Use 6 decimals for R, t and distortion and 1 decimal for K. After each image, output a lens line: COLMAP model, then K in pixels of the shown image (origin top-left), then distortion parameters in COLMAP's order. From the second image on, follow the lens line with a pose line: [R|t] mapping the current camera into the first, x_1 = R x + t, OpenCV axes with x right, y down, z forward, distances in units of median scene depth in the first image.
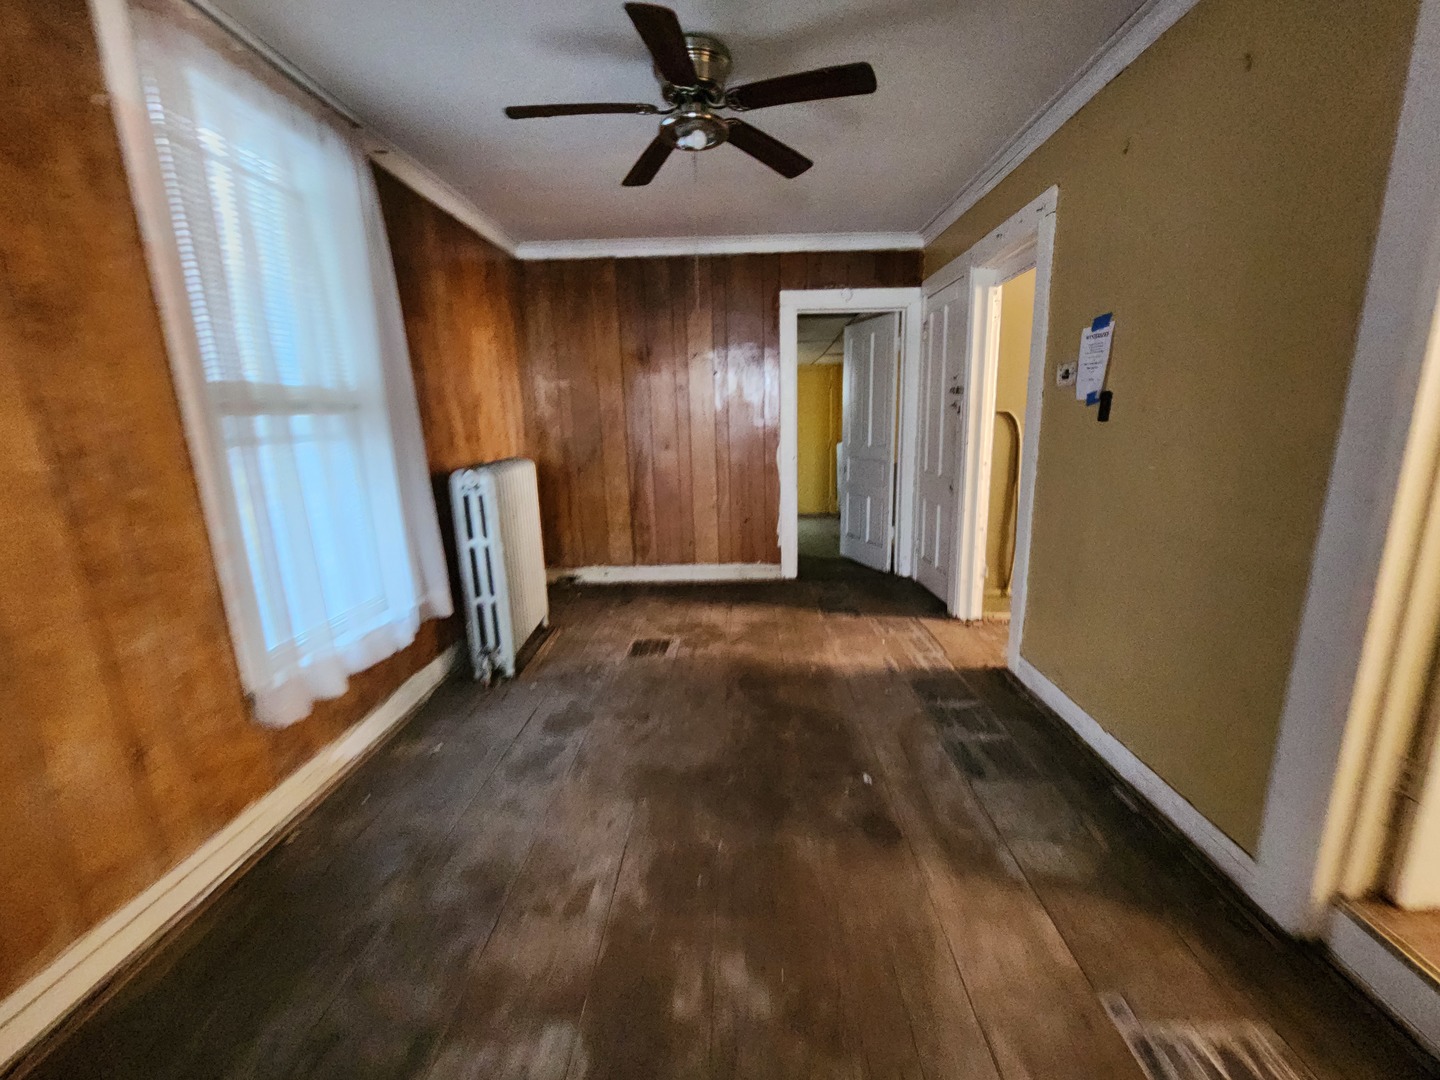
lens RADIAL K [[584.9, 0, 725.9], [0, 584.9, 543.2], [0, 0, 1]] dist [-0.001489, -0.000095]
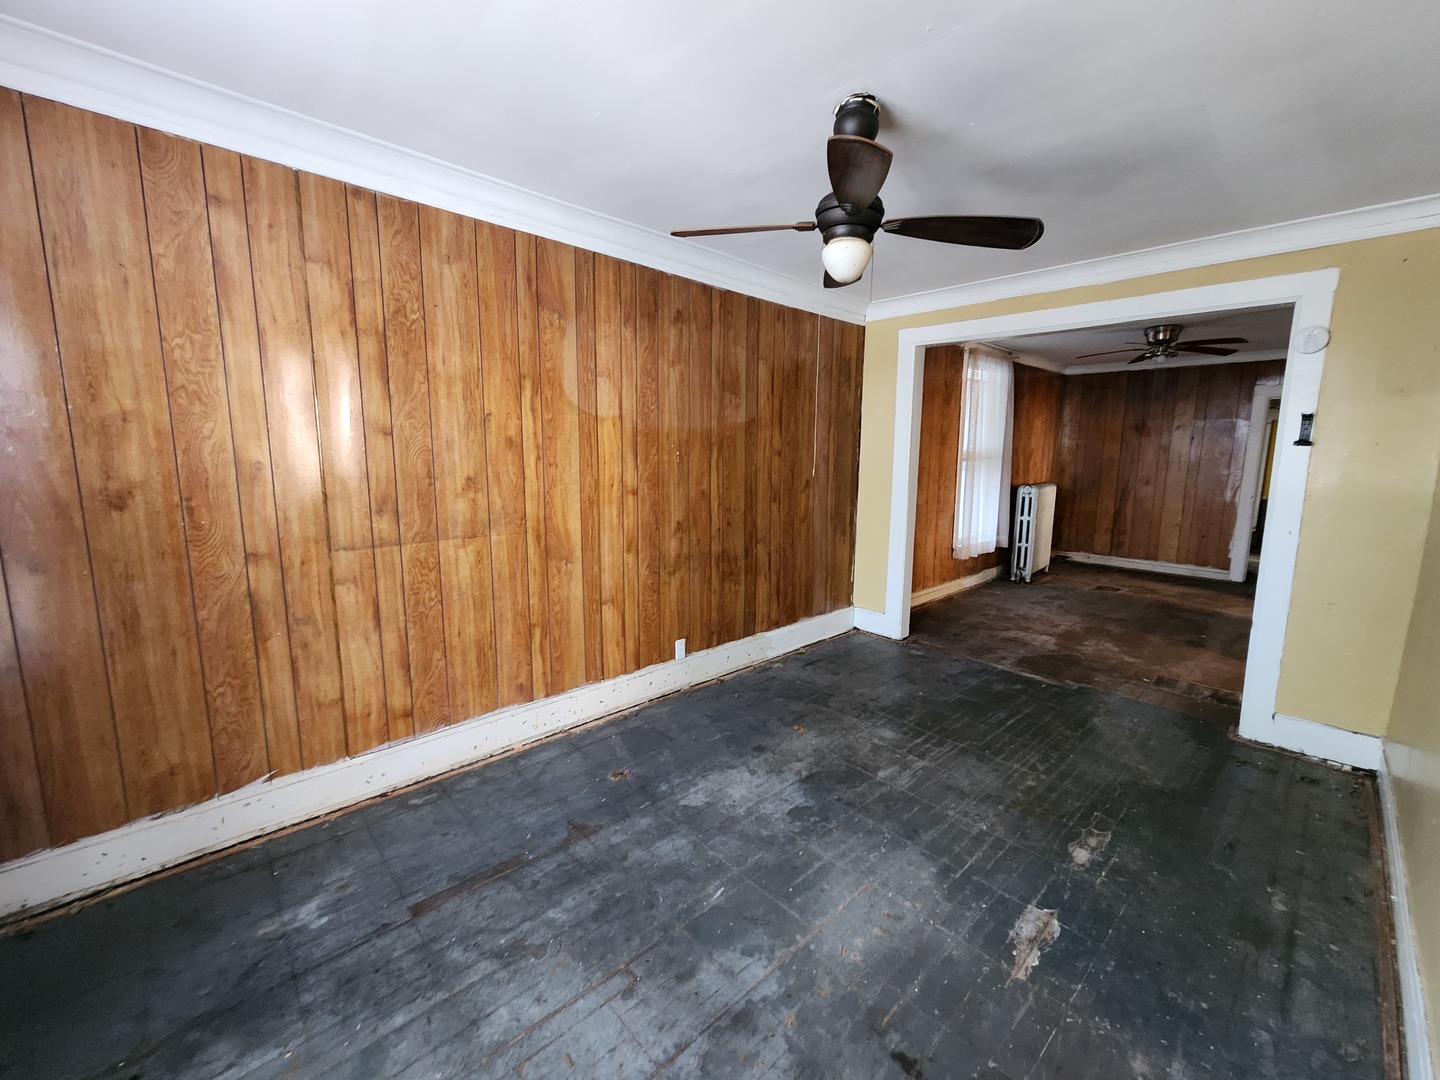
lens RADIAL K [[584.9, 0, 724.2], [0, 584.9, 538.6], [0, 0, 1]] dist [-0.001489, -0.000095]
pose [[0.699263, 0.139298, -0.701162, 0.249637], [-0.174182, 0.984471, 0.021871, 0.161725], [0.693320, 0.106836, 0.712667, -0.986714]]
